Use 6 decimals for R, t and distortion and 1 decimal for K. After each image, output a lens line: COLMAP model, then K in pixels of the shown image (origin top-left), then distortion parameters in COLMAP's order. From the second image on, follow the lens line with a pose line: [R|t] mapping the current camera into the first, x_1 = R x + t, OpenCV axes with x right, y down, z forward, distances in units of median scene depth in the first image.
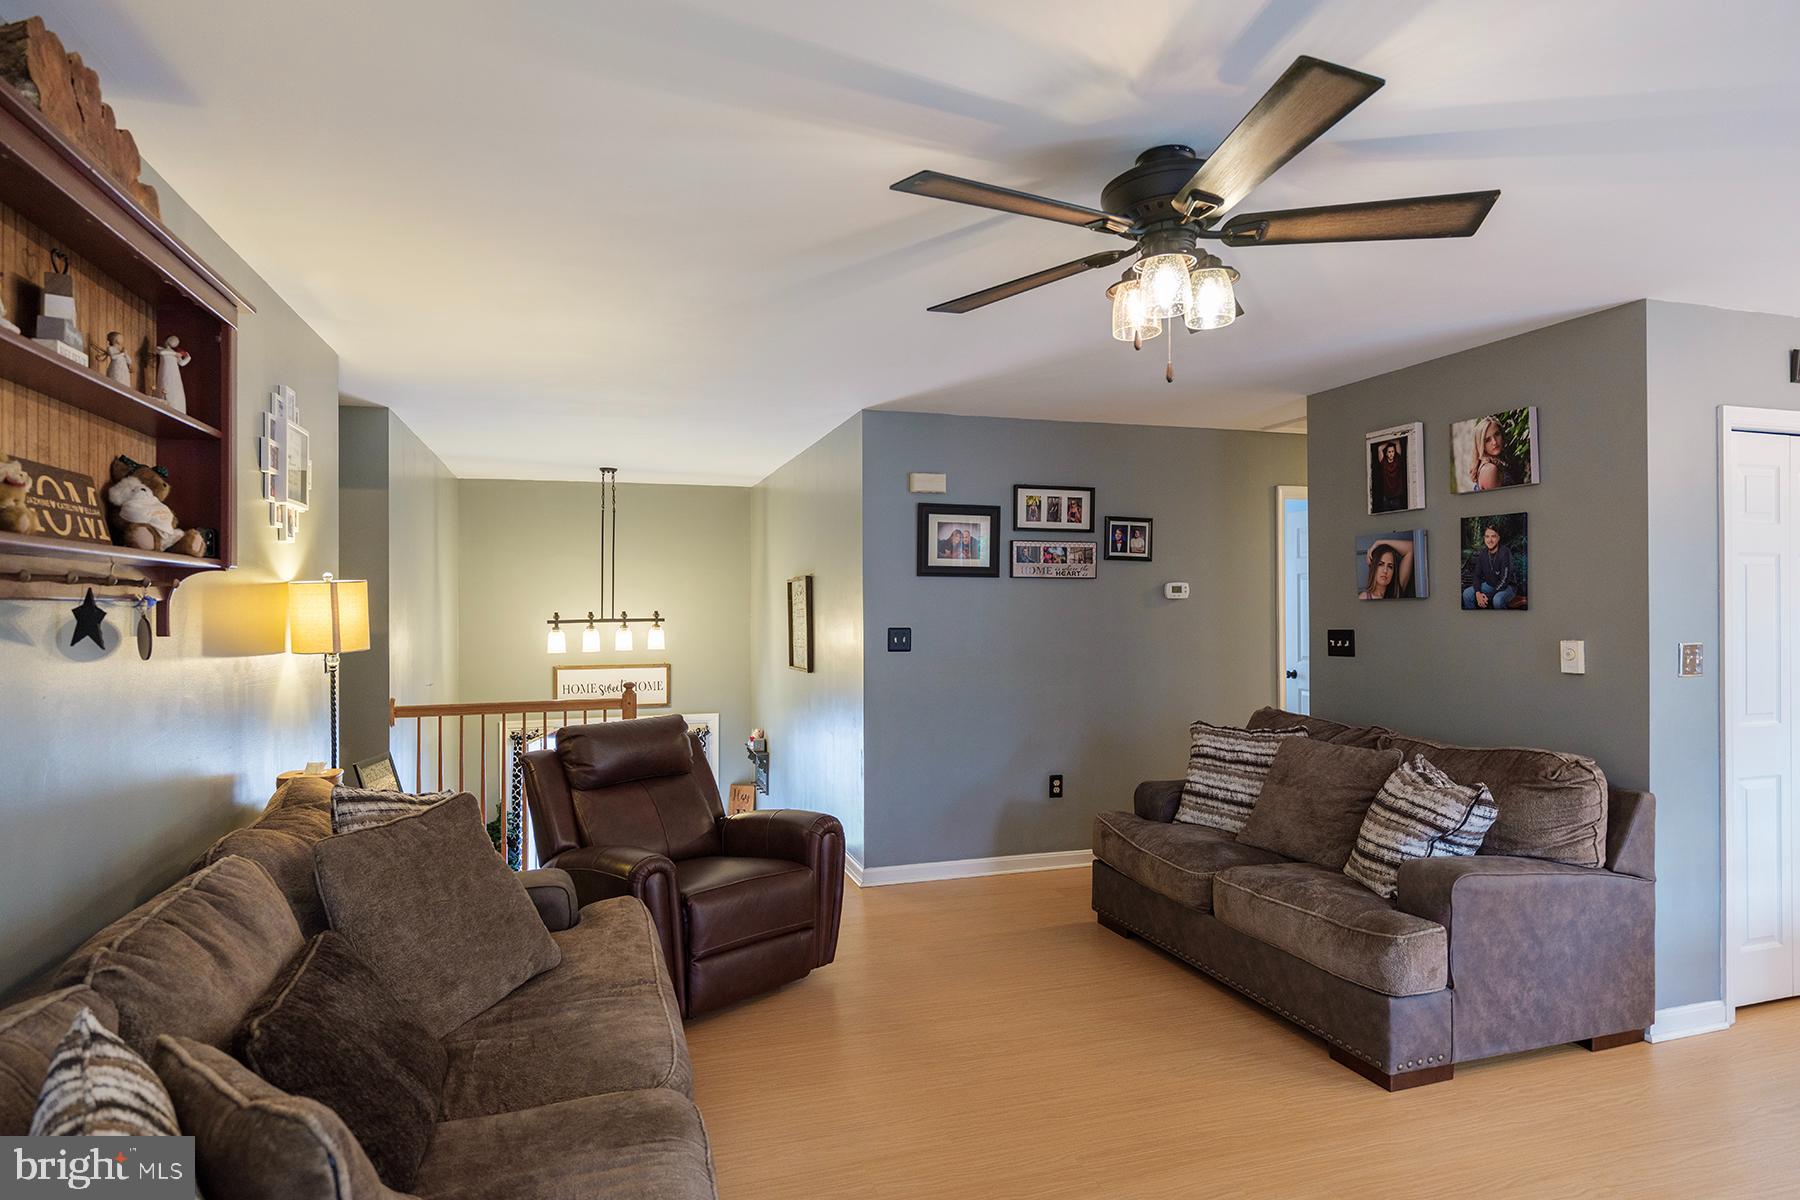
lens RADIAL K [[1004.6, 0, 915.2], [0, 1004.6, 599.2], [0, 0, 1]] dist [-0.005517, 0.005735]
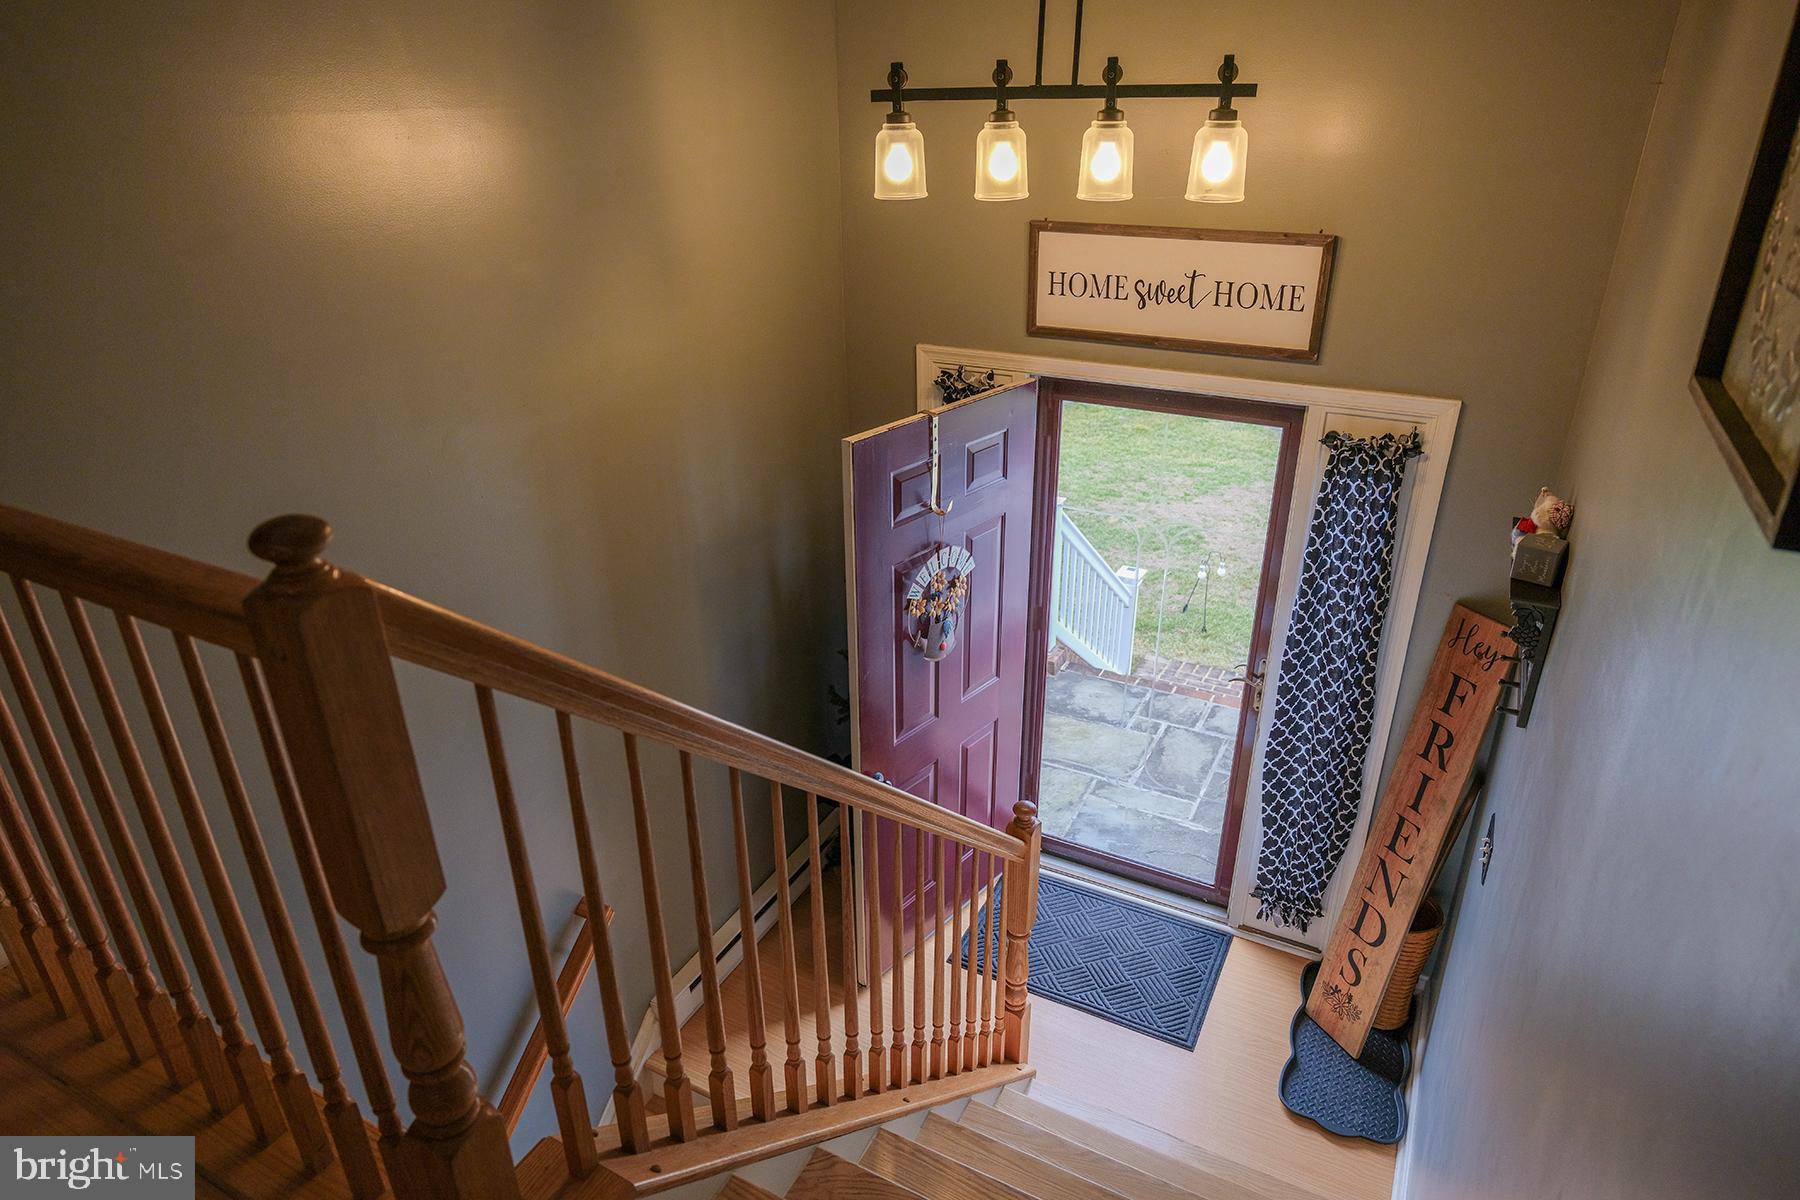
lens RADIAL K [[1084.7, 0, 901.1], [0, 1084.7, 596.4], [0, 0, 1]] dist [-0.003072, -0.000482]
pose [[0.699142, 0.302760, -0.647716, -0.082687], [0.008171, 0.902476, 0.430662, 0.017518], [0.714936, -0.306386, 0.628485, 0.711718]]
